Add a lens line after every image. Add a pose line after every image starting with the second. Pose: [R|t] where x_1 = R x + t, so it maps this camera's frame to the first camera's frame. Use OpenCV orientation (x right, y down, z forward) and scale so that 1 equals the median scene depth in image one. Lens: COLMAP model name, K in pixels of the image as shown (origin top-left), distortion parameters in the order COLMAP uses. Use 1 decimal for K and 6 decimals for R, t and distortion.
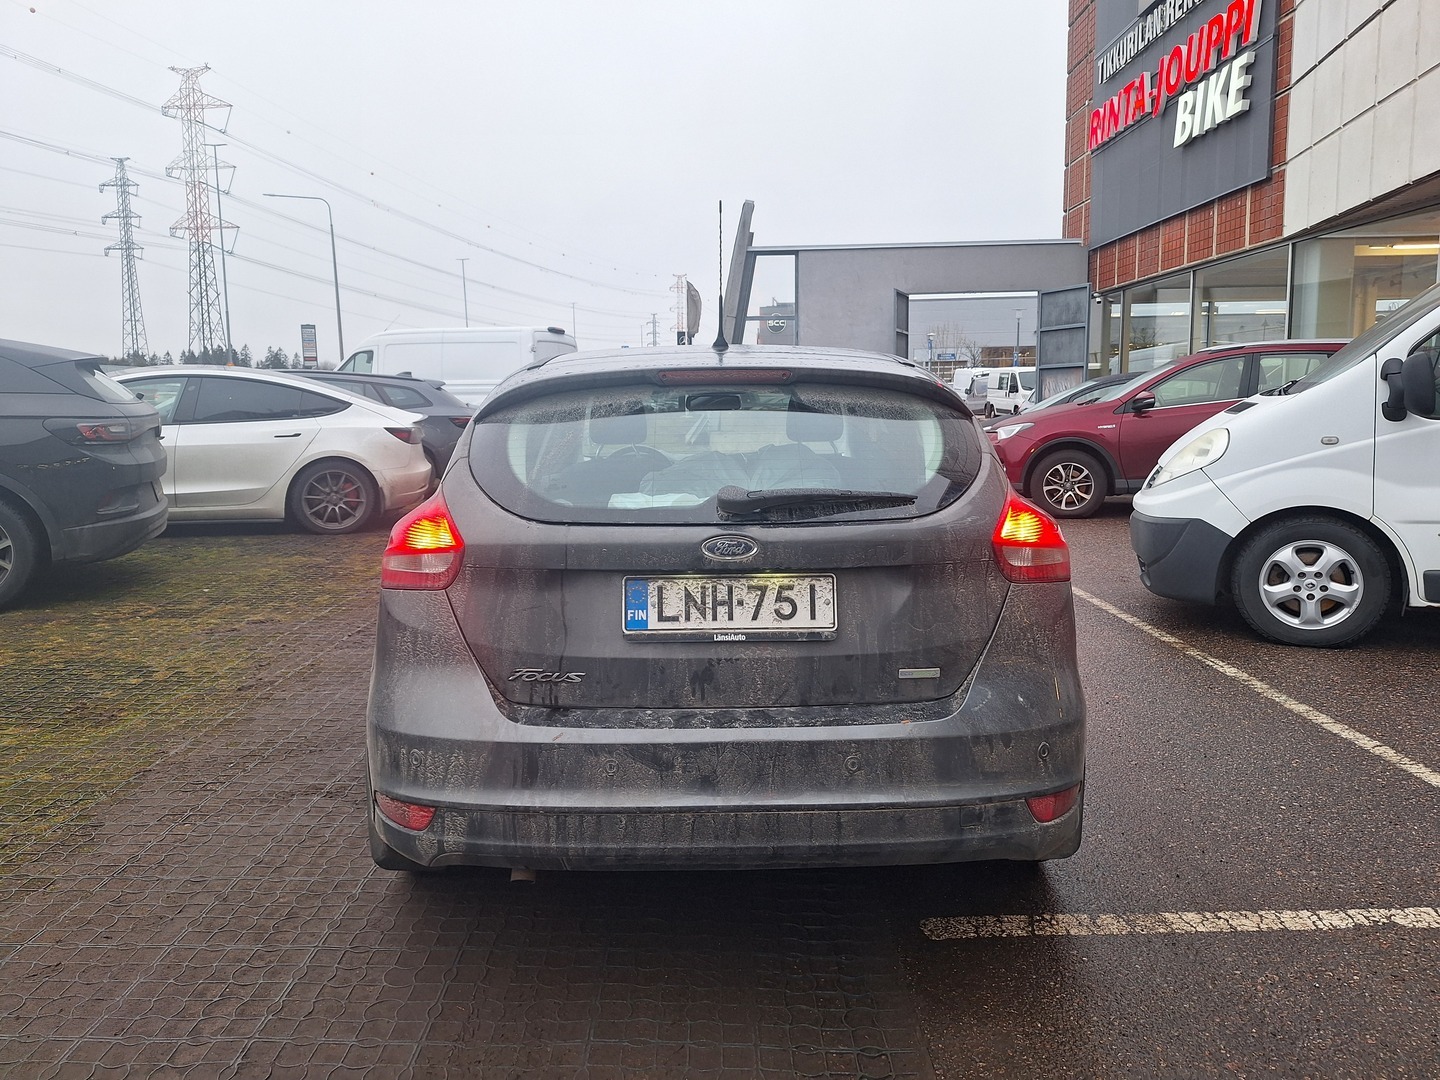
lens RADIAL K [[1013.9, 0, 727.0], [0, 1013.9, 536.0], [0, 0, 1]] dist [0.058649, -0.073123]
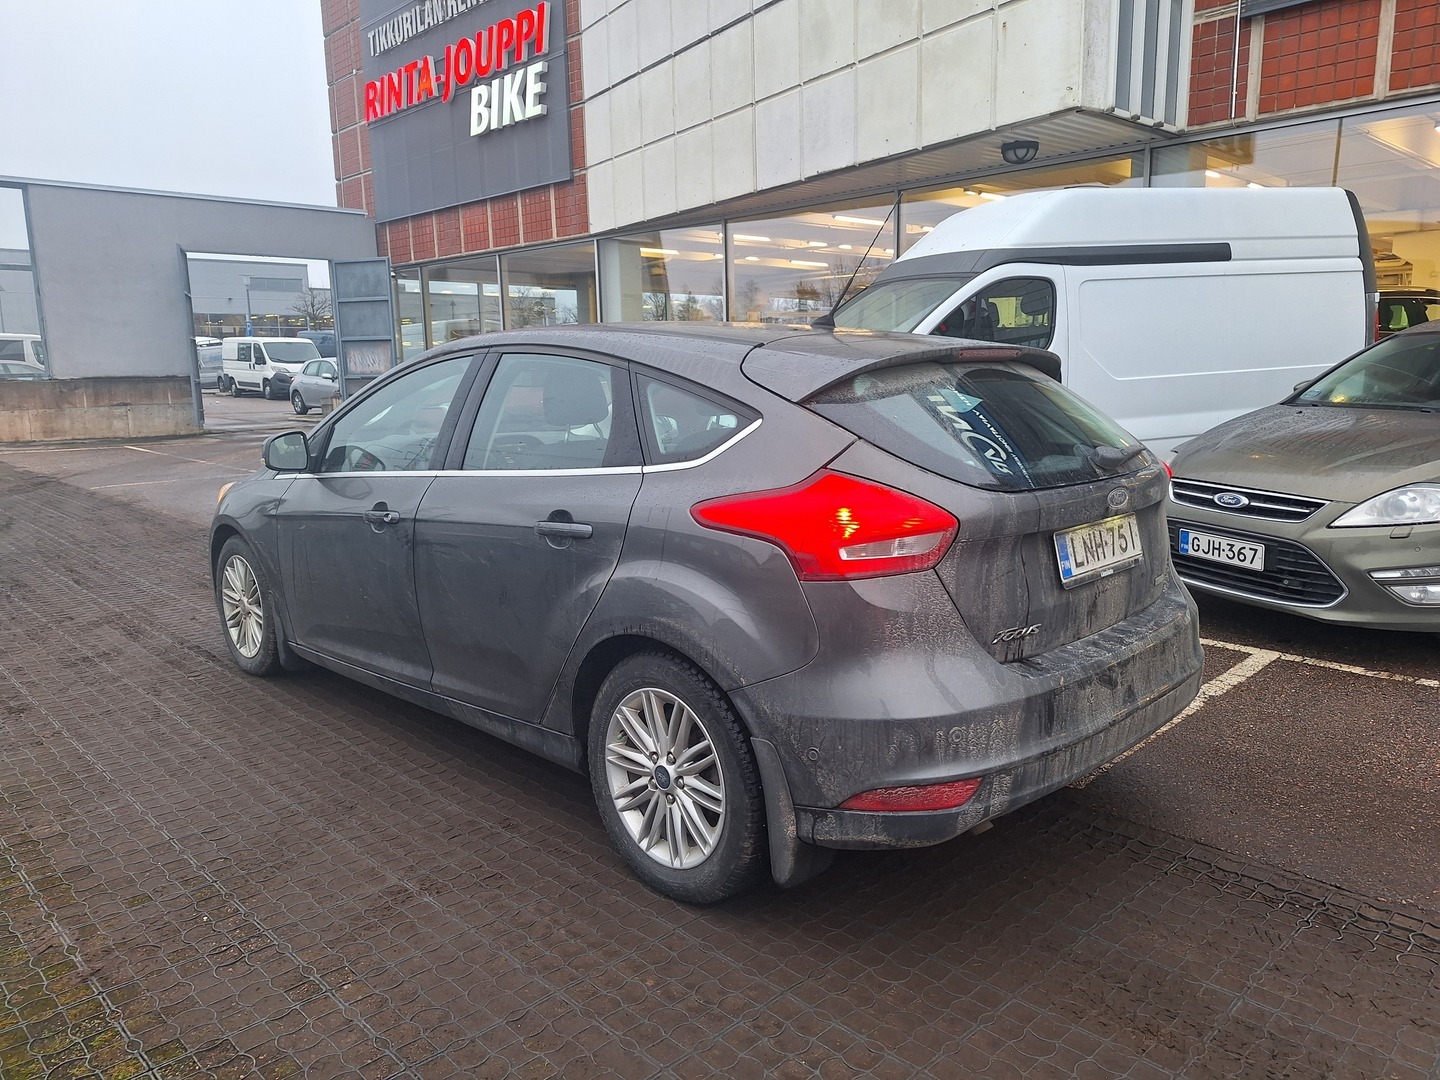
lens RADIAL K [[1013.9, 0, 727.0], [0, 1013.9, 536.0], [0, 0, 1]] dist [0.058649, -0.073123]
pose [[0.701510, -0.114031, 0.703477, -0.180966], [0.095537, 0.993253, 0.065732, -0.010436], [-0.706227, 0.021097, 0.707671, 0.070135]]
